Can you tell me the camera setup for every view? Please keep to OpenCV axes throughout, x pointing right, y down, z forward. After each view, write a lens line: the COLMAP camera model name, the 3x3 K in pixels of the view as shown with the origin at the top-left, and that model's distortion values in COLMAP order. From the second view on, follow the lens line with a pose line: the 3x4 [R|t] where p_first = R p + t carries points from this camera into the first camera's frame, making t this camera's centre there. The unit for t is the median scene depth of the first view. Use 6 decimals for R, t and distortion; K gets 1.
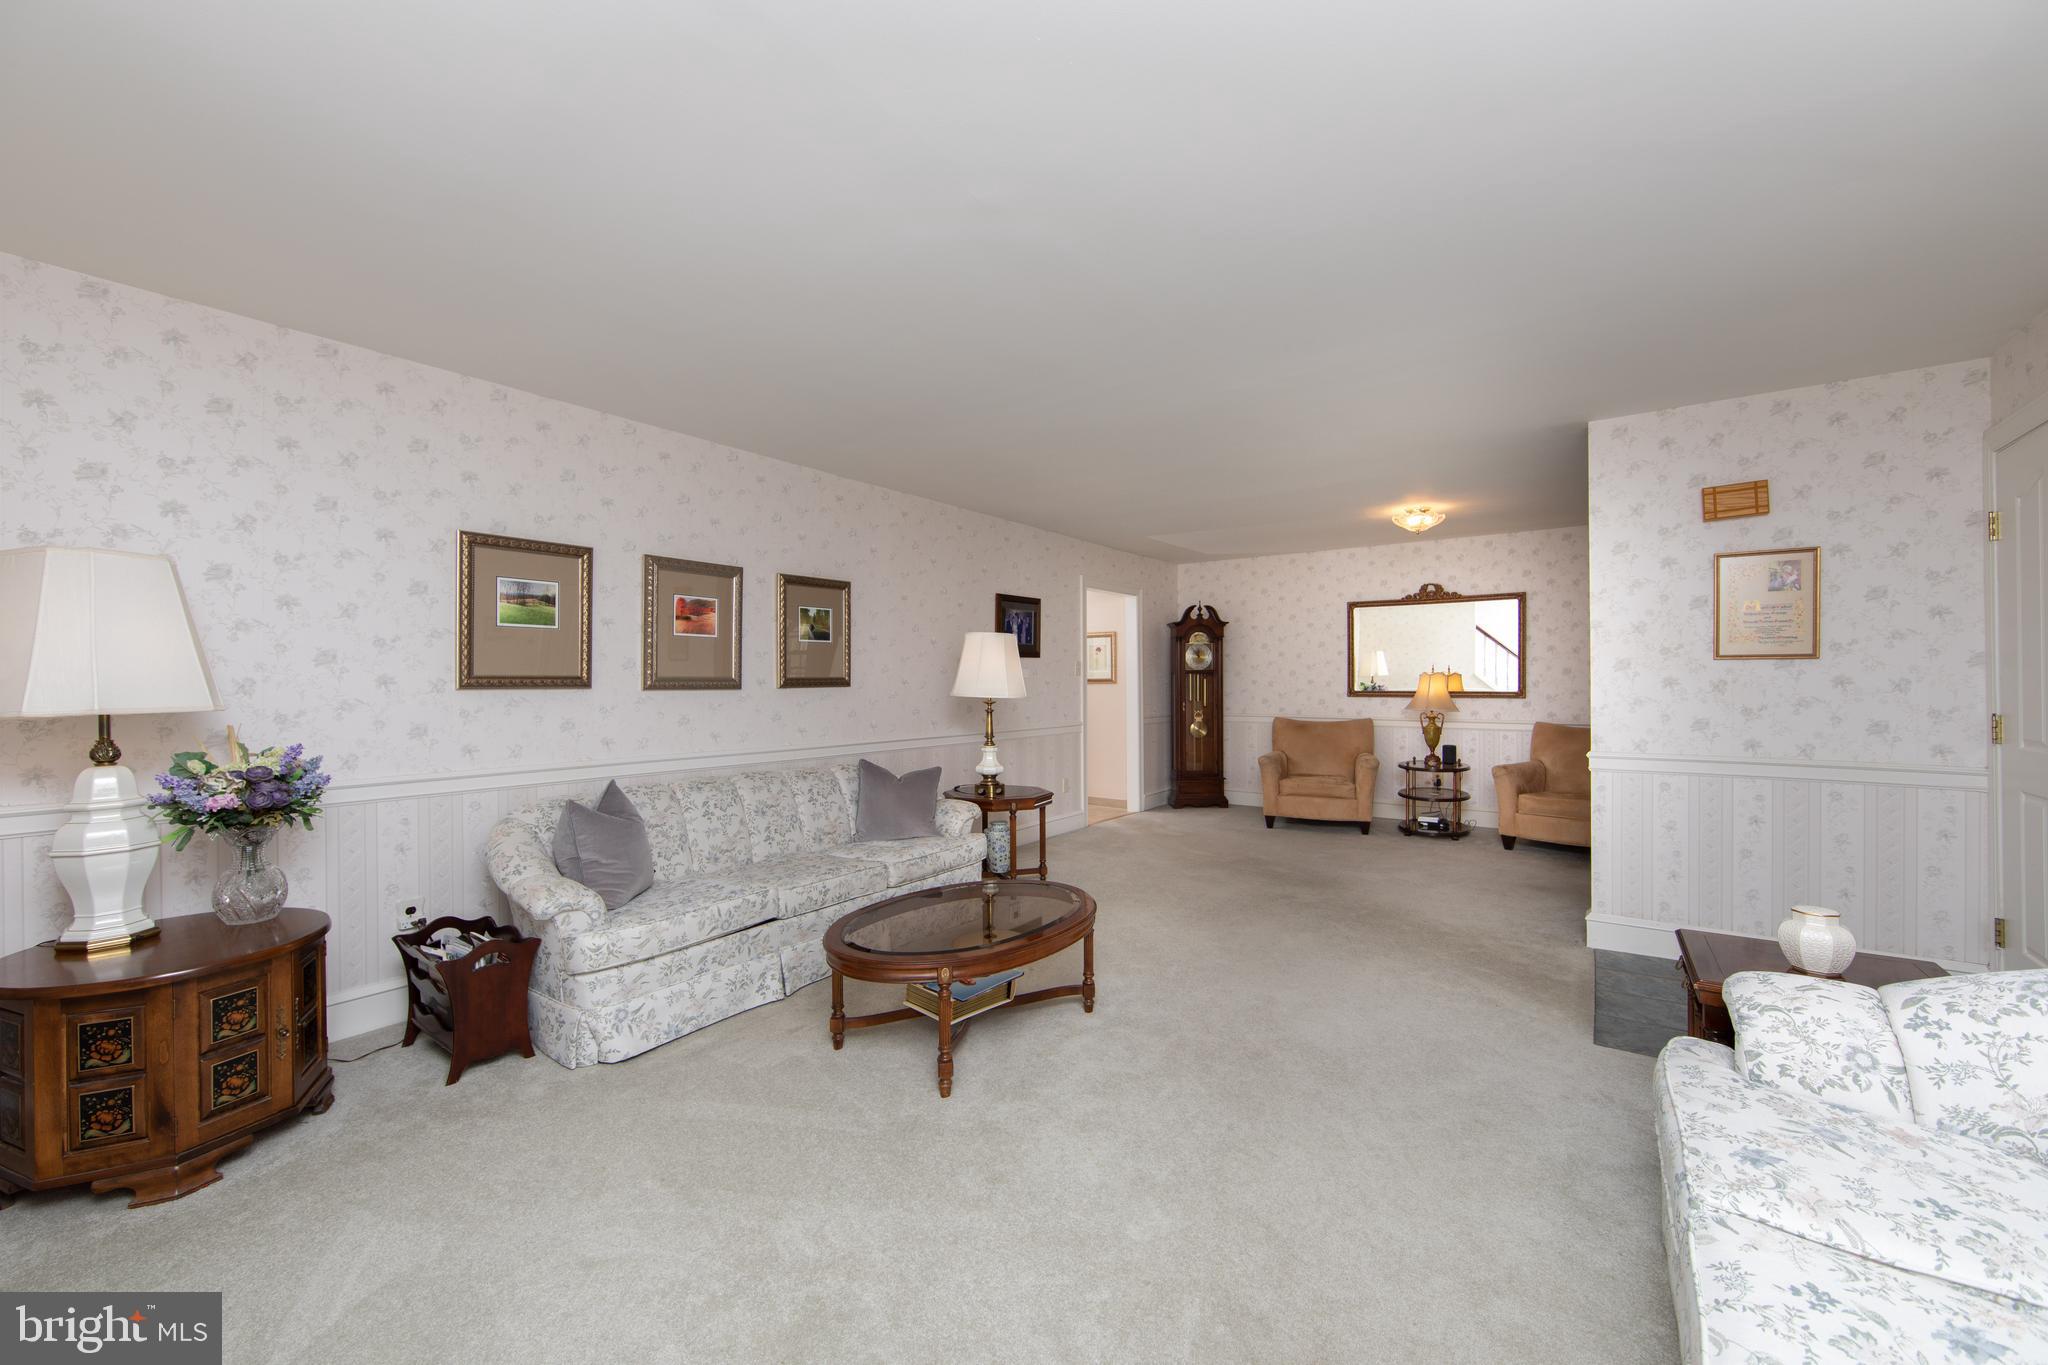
lens RADIAL K [[801.6, 0, 1012.8], [0, 801.6, 676.6], [0, 0, 1]] dist [-0.002131, 0.000007]
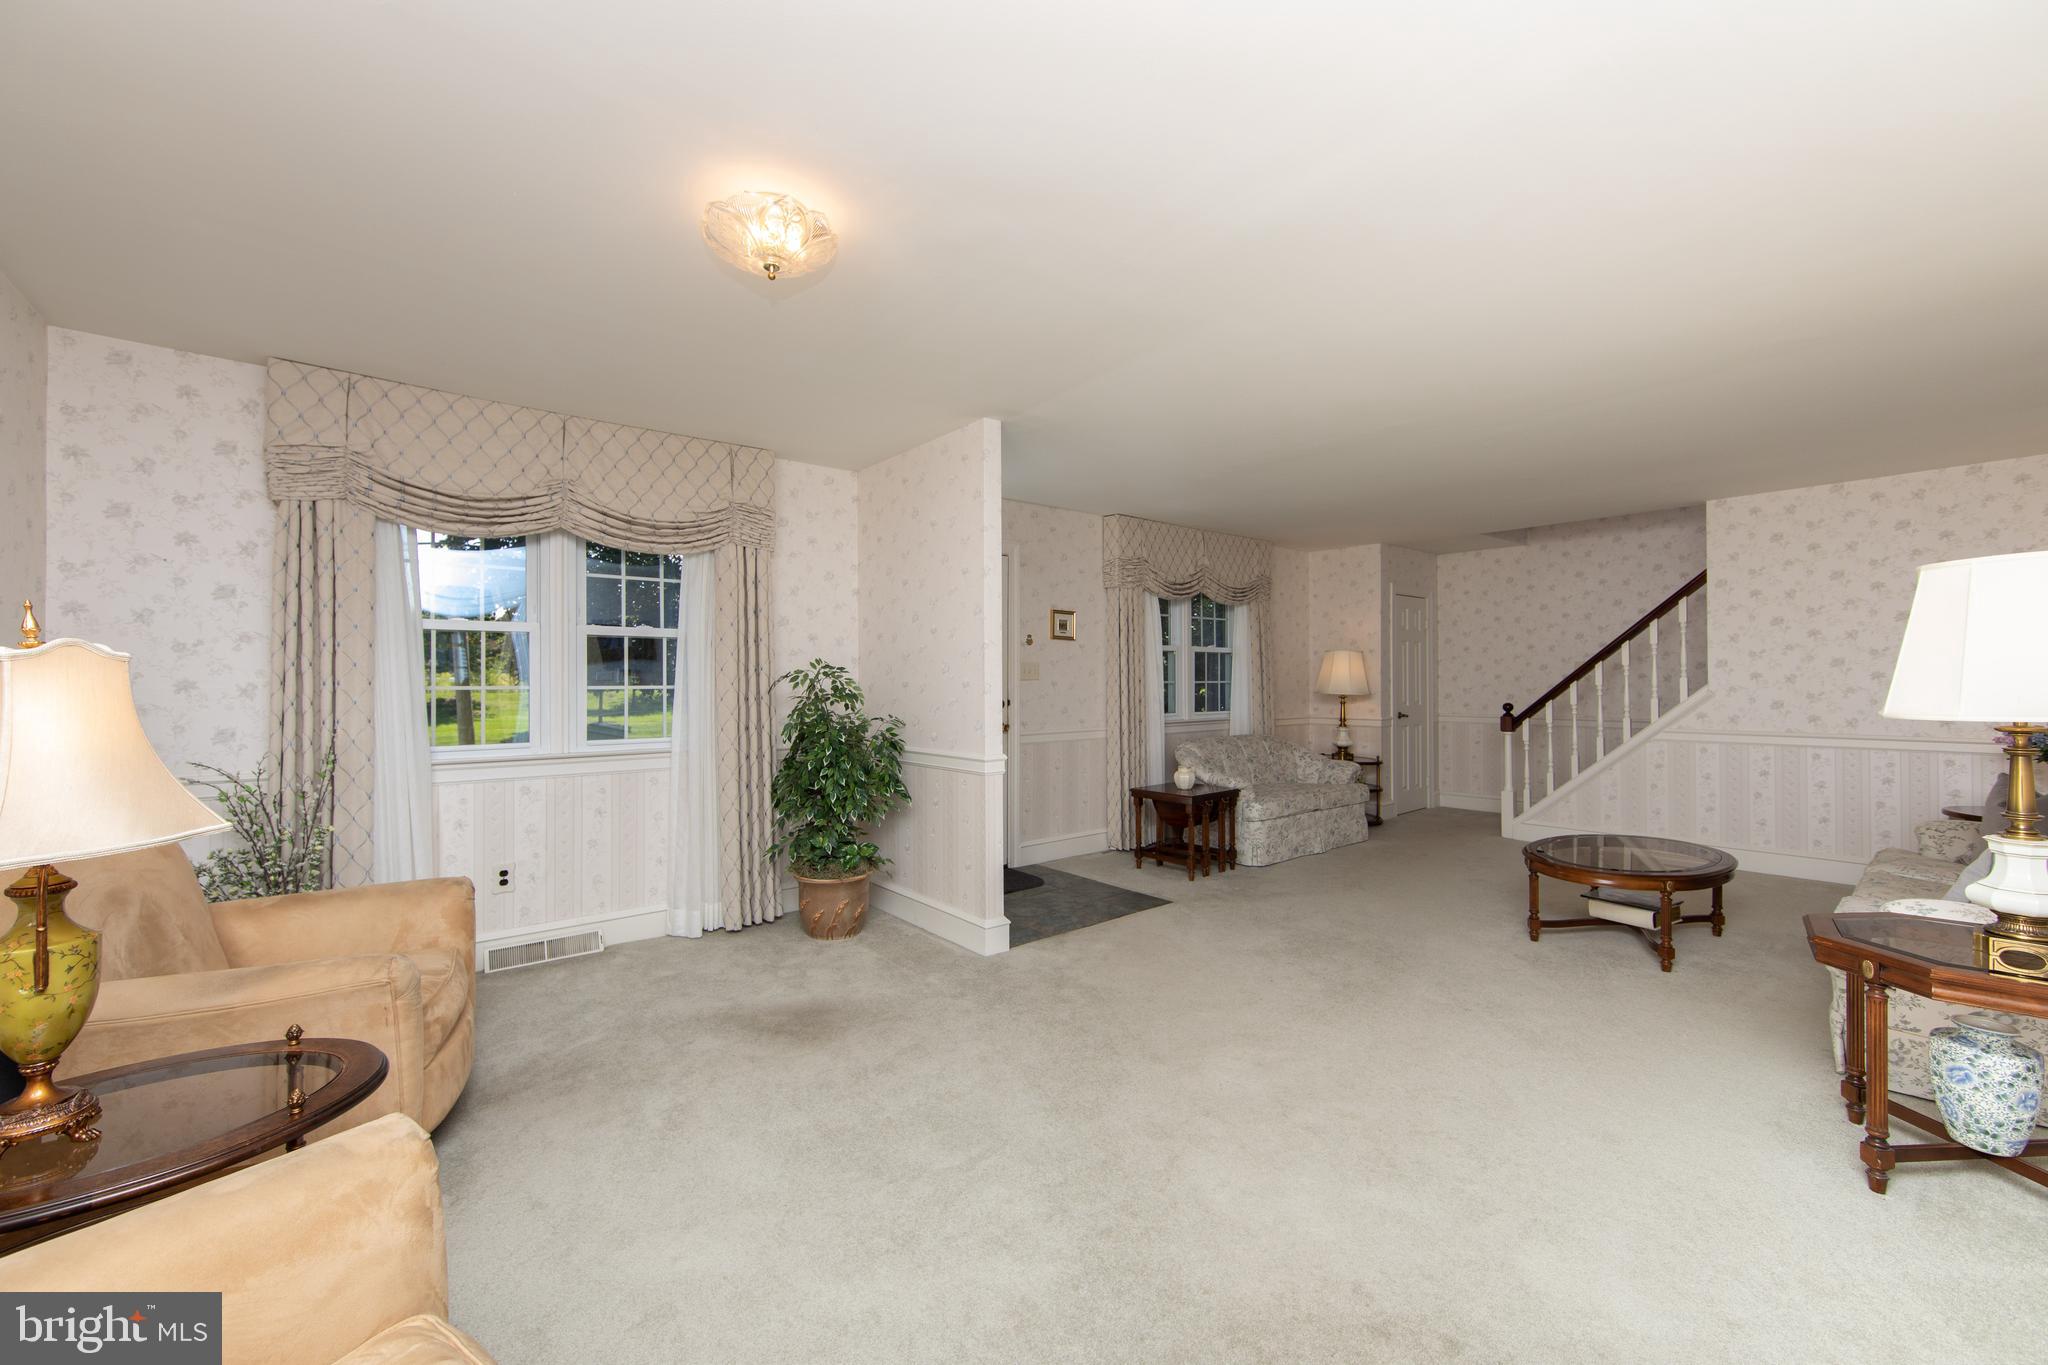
lens RADIAL K [[801.6, 0, 1015.8], [0, 801.6, 677.9], [0, 0, 1]] dist [-0.002131, 0.000007]
pose [[-0.966777, 0.010667, 0.255399, 0.420430], [0.007986, 0.999902, -0.011530, 0.006192], [-0.255497, -0.009107, -0.966767, 1.847633]]
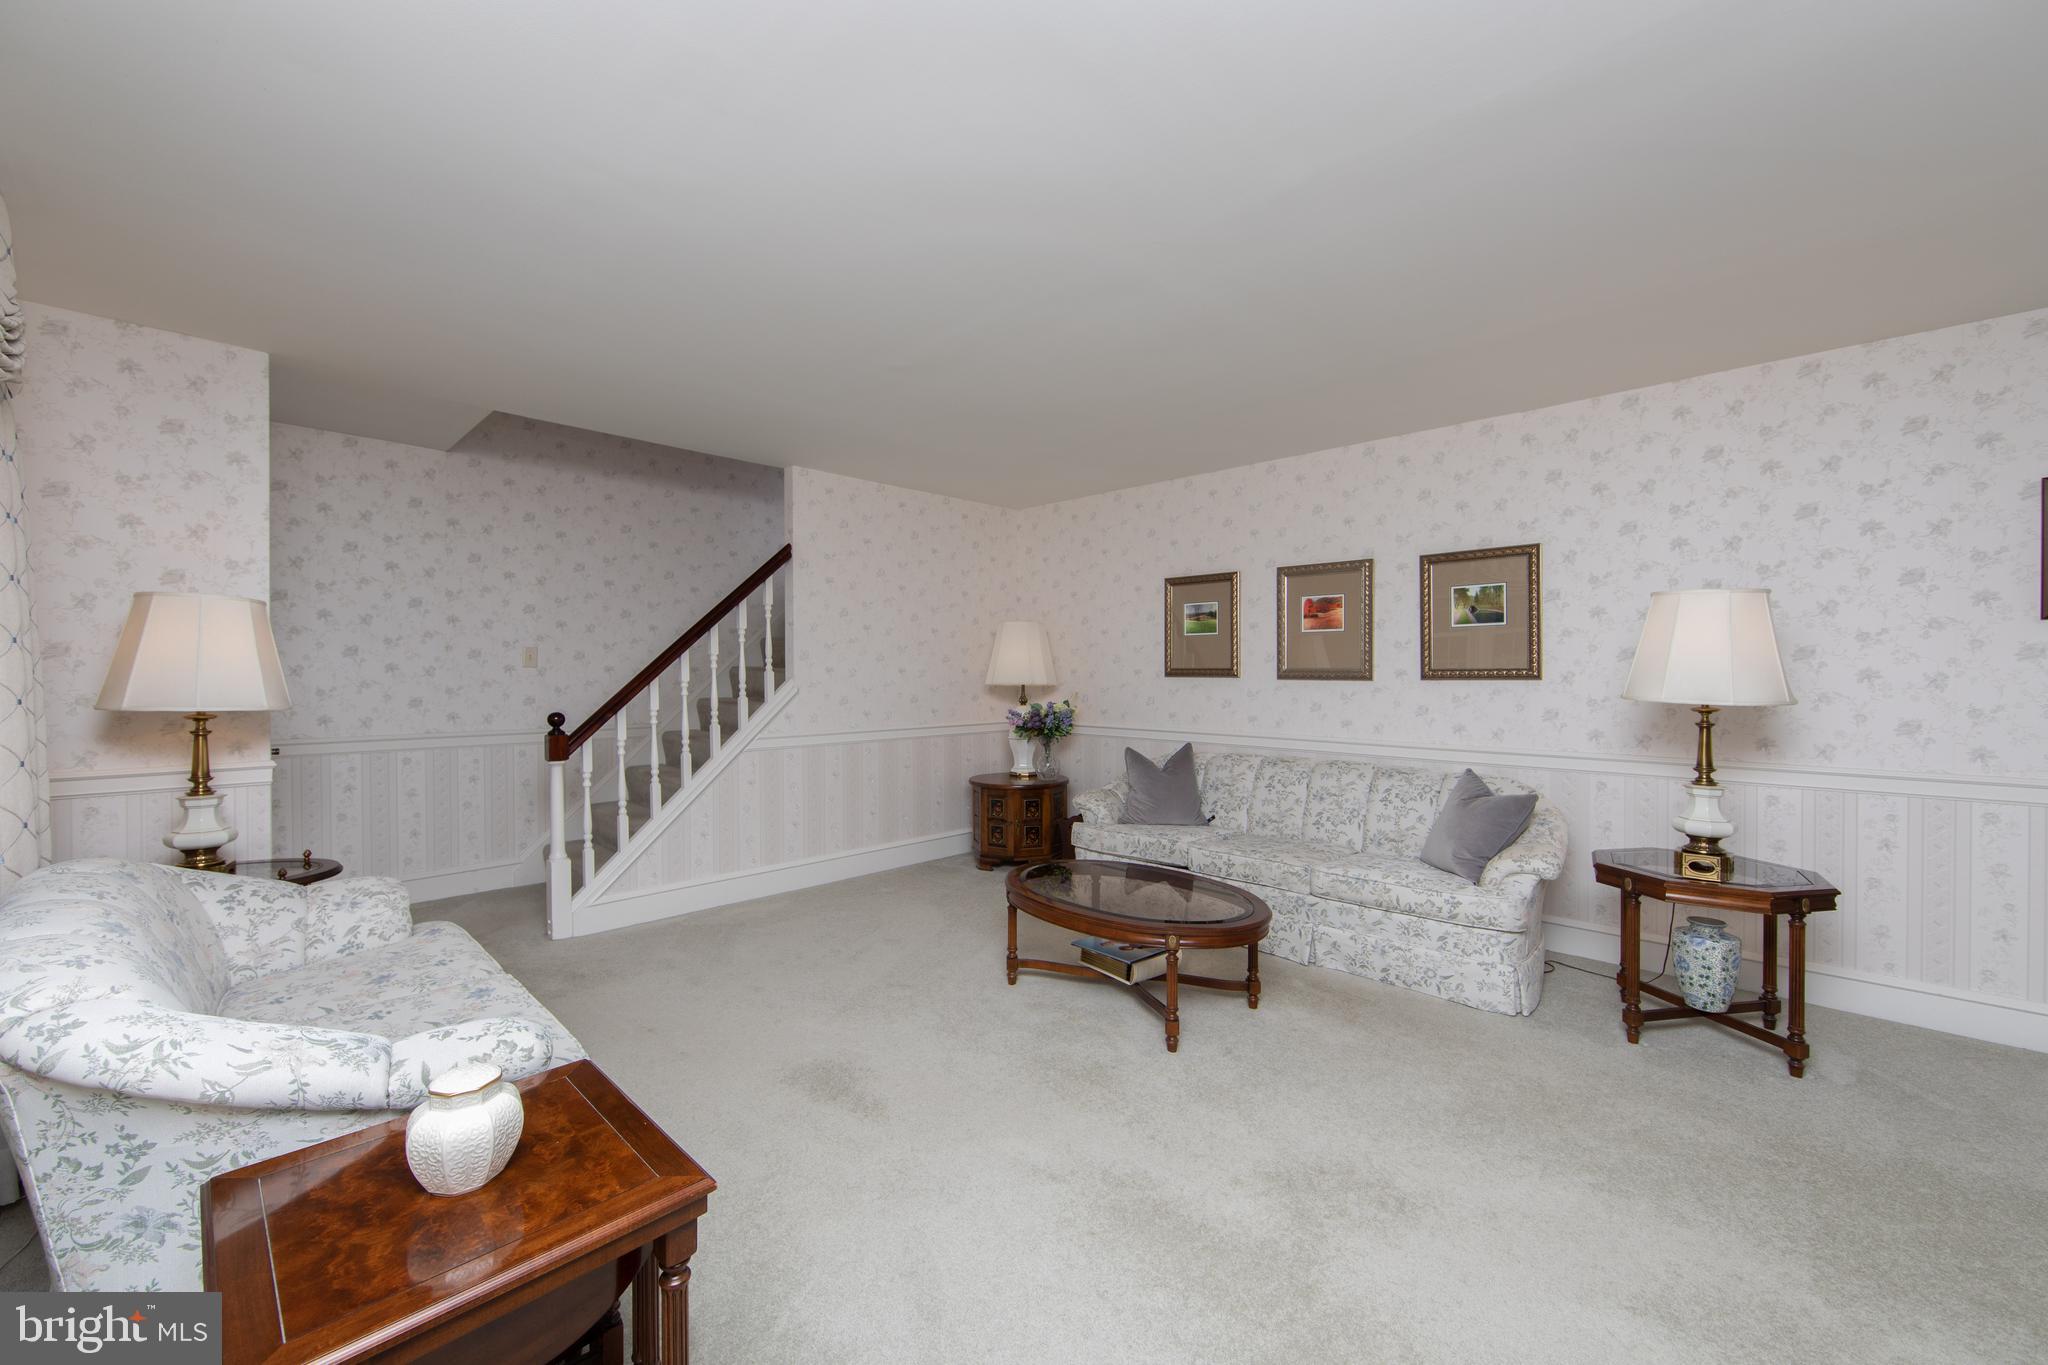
lens RADIAL K [[801.6, 0, 1014.8], [0, 801.6, 677.6], [0, 0, 1]] dist [-0.002131, 0.000007]
pose [[-0.140341, 0.011661, -0.990035, 0.744170], [0.007574, 0.999914, 0.010704, -0.001763], [0.990074, -0.005997, -0.140417, 0.720924]]
